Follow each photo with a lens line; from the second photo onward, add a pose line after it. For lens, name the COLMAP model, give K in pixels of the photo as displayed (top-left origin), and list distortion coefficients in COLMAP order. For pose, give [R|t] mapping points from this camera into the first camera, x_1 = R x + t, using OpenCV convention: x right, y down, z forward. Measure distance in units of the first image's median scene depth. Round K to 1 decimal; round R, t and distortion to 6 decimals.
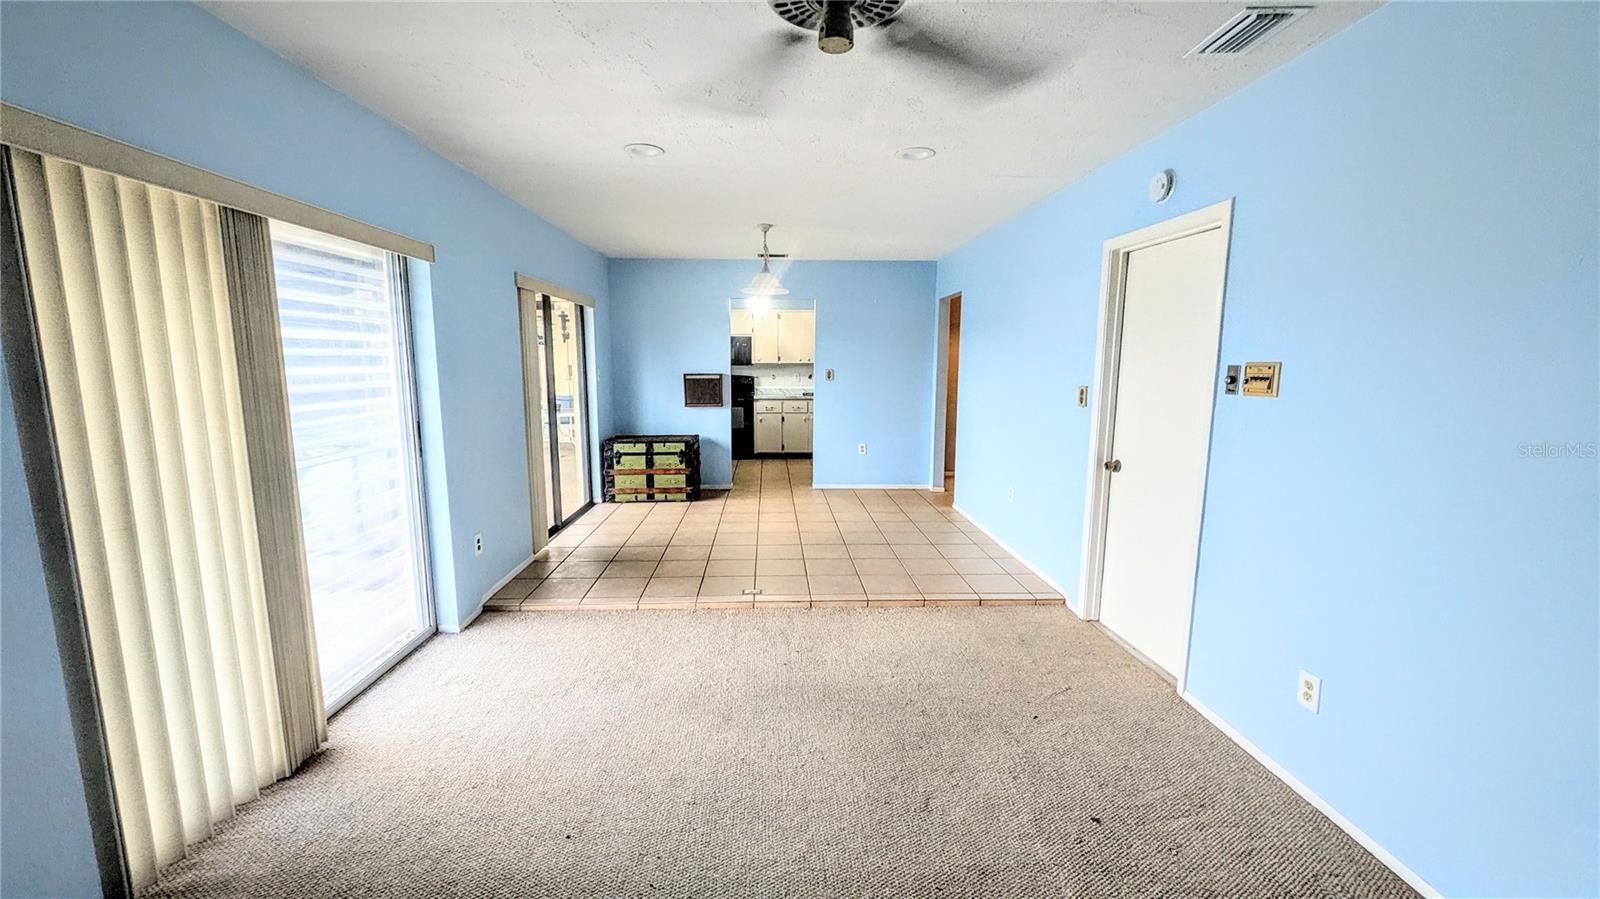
lens RADIAL K [[624.4, 0, 799.9], [0, 624.4, 447.0], [0, 0, 1]] dist [0.001355, -0.000059]
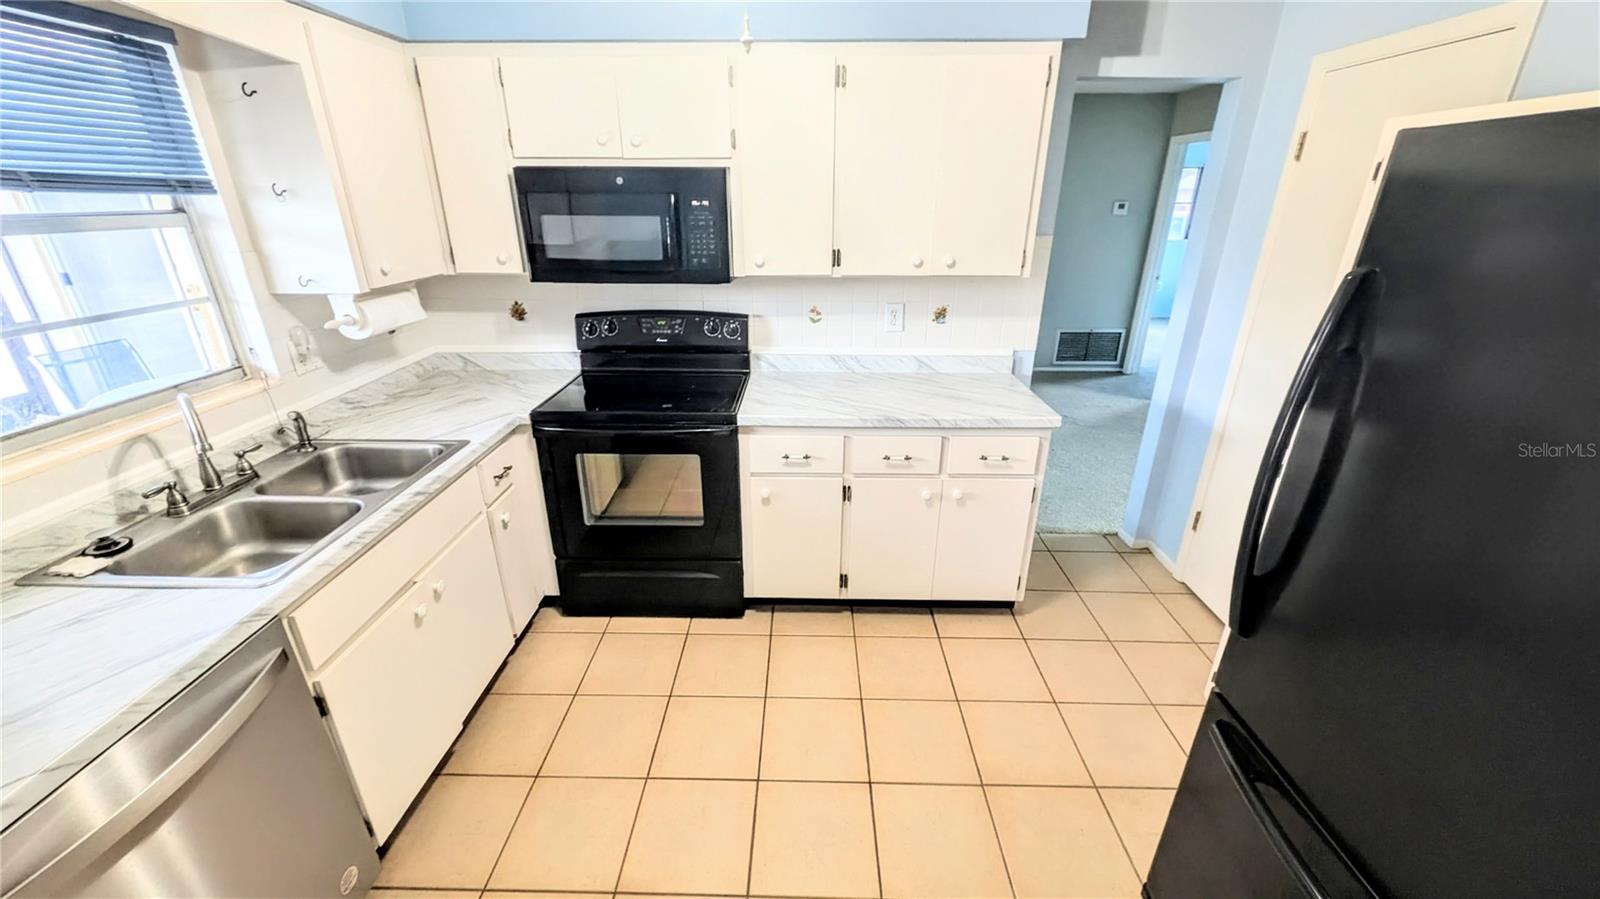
lens RADIAL K [[624.4, 0, 799.9], [0, 624.4, 447.0], [0, 0, 1]] dist [0.001355, -0.000059]
pose [[0.997386, 0.017289, -0.070152, -0.028706], [0.000167, 0.970393, 0.241531, -0.129894], [0.072251, -0.240911, 0.967854, 0.738764]]
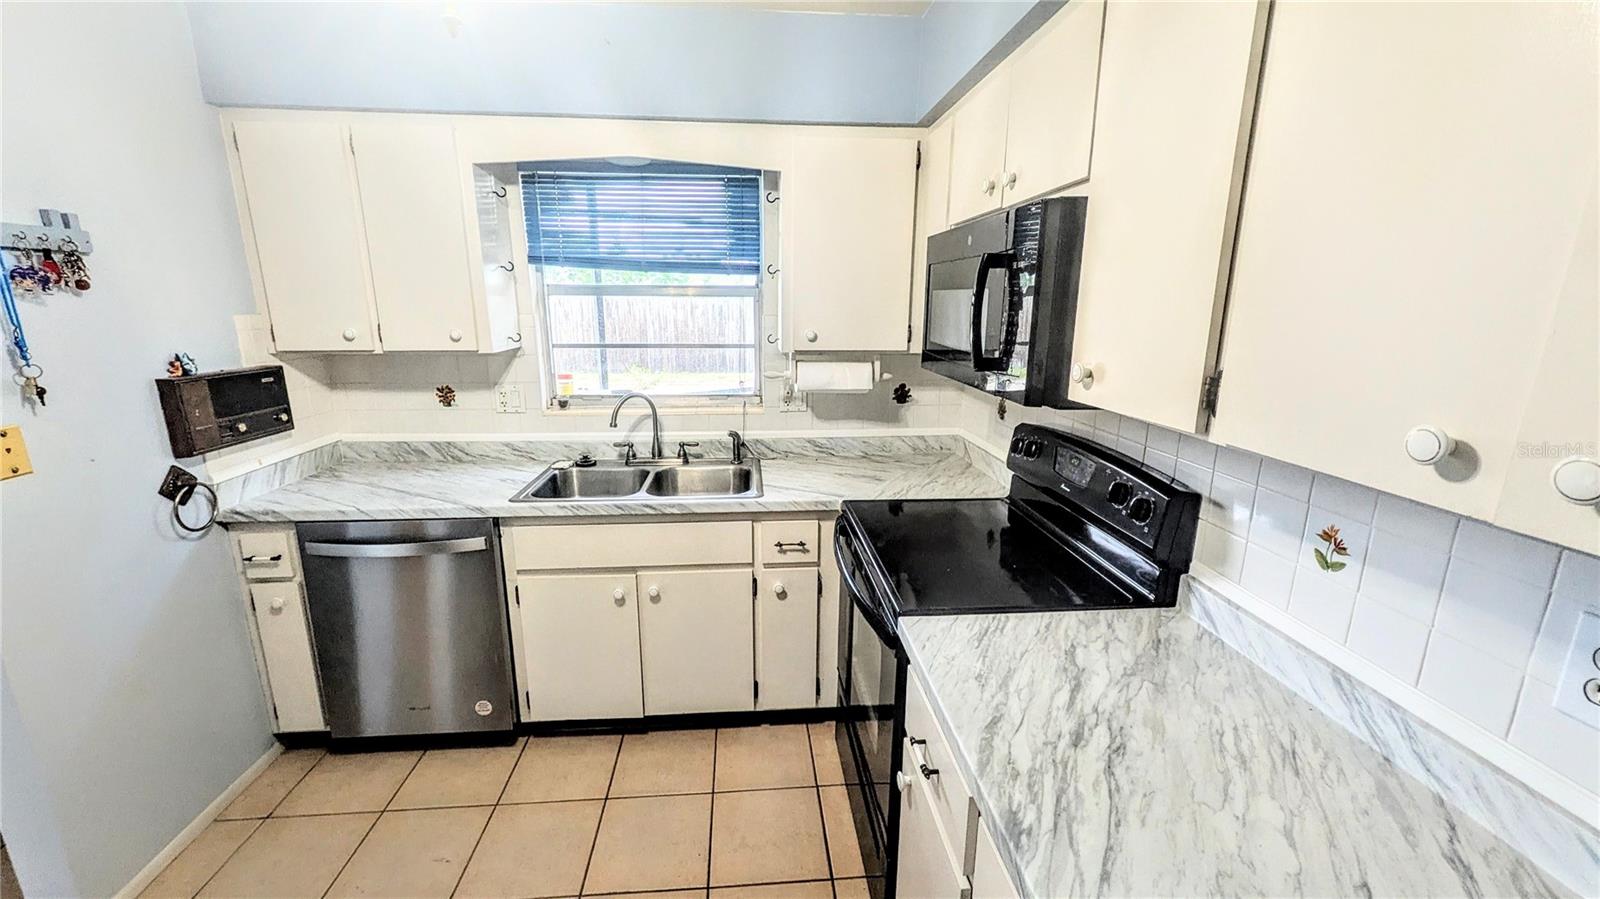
lens RADIAL K [[624.4, 0, 799.9], [0, 624.4, 447.0], [0, 0, 1]] dist [0.001355, -0.000059]
pose [[0.037386, 0.215963, -0.975686, 0.060265], [-0.149169, 0.966635, 0.208244, -0.146162], [0.988105, 0.137757, 0.068354, 0.947553]]
